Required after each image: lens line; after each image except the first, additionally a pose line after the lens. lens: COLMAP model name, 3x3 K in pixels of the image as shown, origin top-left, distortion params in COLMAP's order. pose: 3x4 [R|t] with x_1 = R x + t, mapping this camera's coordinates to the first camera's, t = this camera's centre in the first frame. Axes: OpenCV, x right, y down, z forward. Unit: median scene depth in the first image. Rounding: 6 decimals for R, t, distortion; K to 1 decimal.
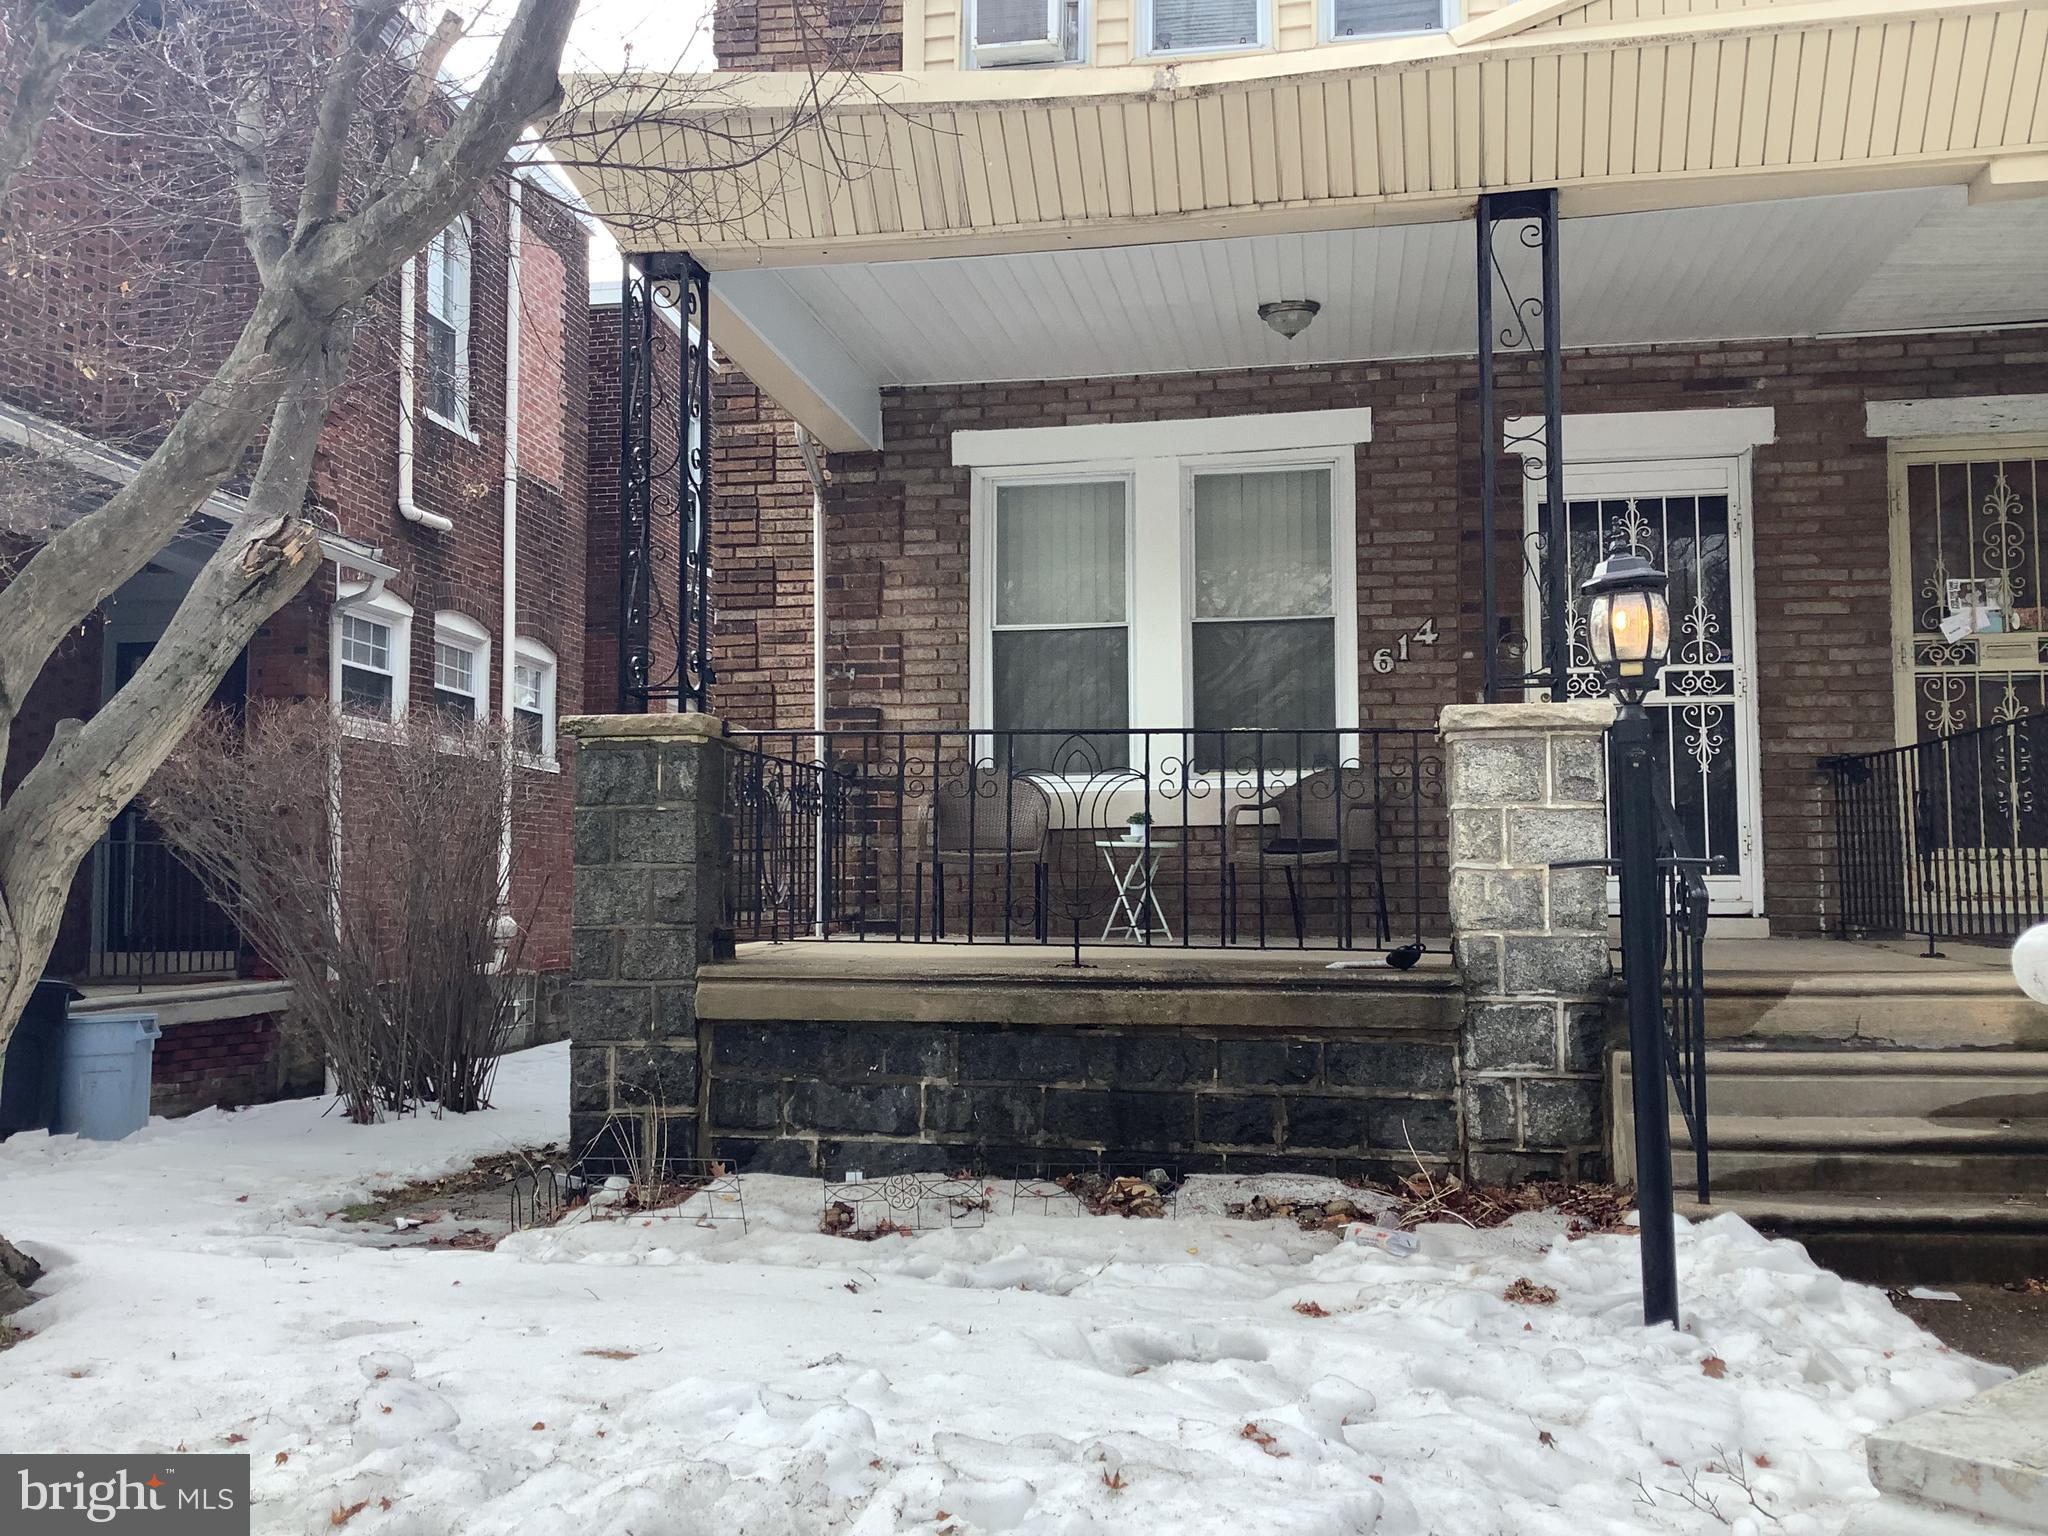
lens RADIAL K [[1823.2, 0, 1024.0], [0, 1823.2, 768.0], [0, 0, 1]] dist [0.075362, -0.000591]
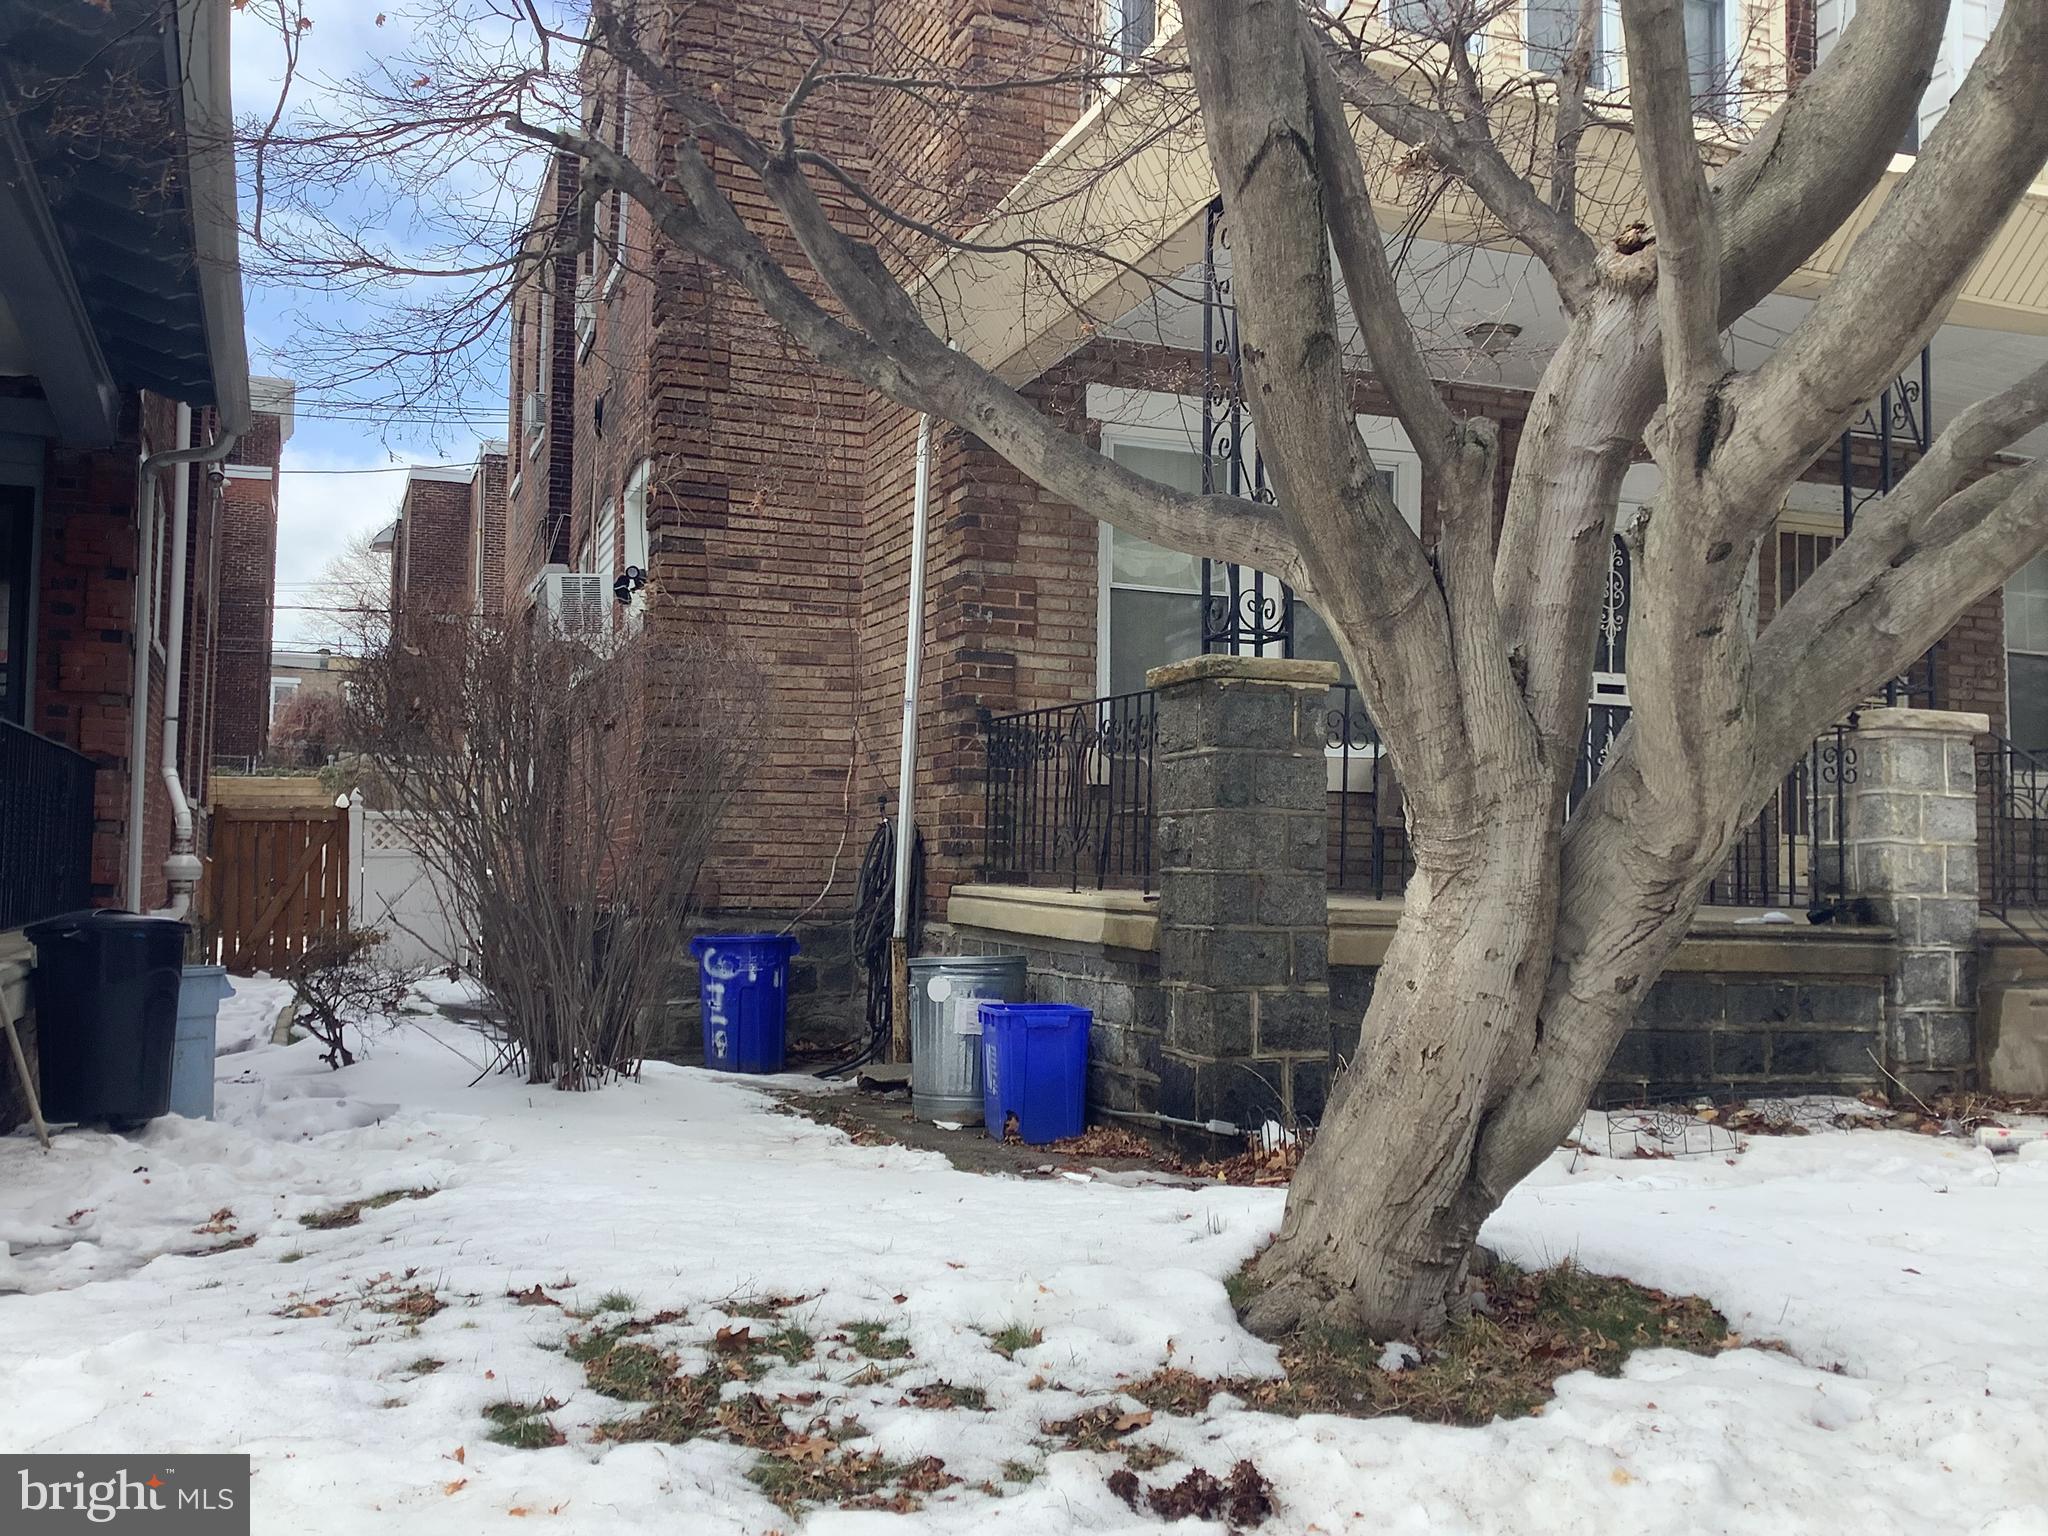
lens RADIAL K [[1869.1, 0, 1024.0], [0, 1869.1, 768.0], [0, 0, 1]] dist [0.103575, -0.282566]
pose [[0.870924, 0.052652, 0.488588, -0.839140], [-0.062444, 0.998041, 0.003756, 0.035279], [-0.487433, -0.033781, 0.872506, 0.180850]]
